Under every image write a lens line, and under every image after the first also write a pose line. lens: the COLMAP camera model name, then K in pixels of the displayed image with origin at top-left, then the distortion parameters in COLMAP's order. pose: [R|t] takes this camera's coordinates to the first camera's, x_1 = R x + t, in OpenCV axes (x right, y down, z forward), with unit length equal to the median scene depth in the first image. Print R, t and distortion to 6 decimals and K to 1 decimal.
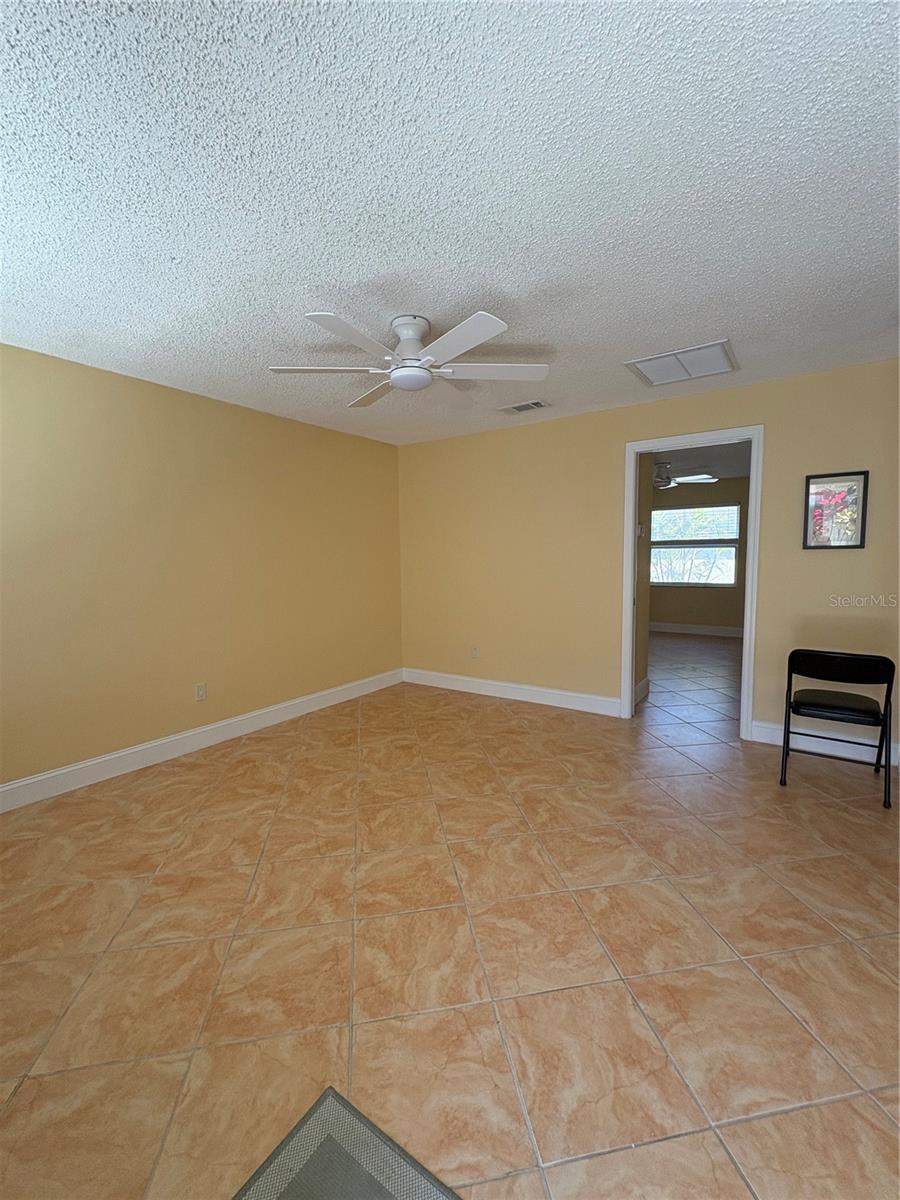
lens RADIAL K [[503.9, 0, 446.3], [0, 503.9, 599.8], [0, 0, 1]] dist [-0.001419, -0.000445]
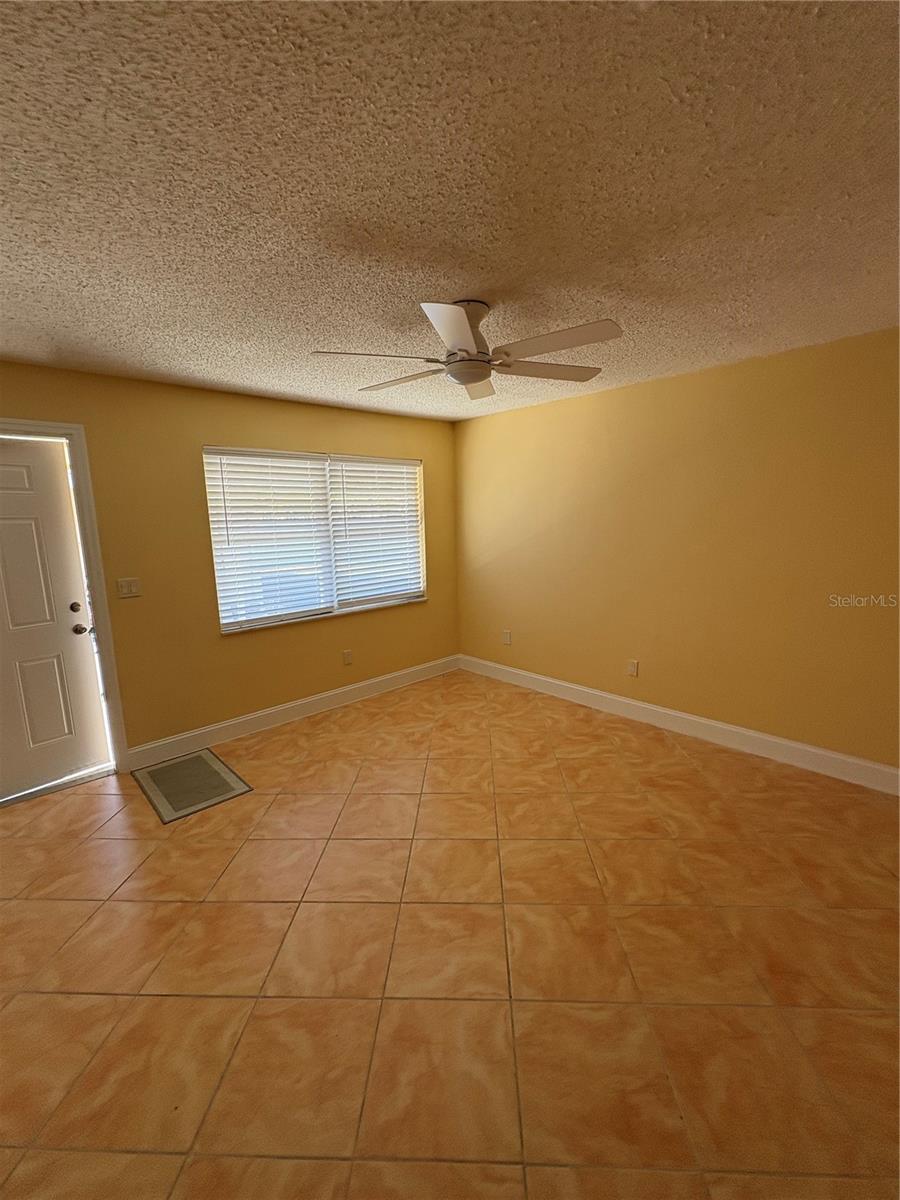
lens RADIAL K [[503.9, 0, 446.5], [0, 503.9, 600.9], [0, 0, 1]] dist [-0.001419, -0.000445]
pose [[-0.207920, 0.178771, -0.961670, 0.685443], [-0.060596, 0.978914, 0.195077, -0.161865], [0.976267, 0.098834, -0.192704, 0.918381]]
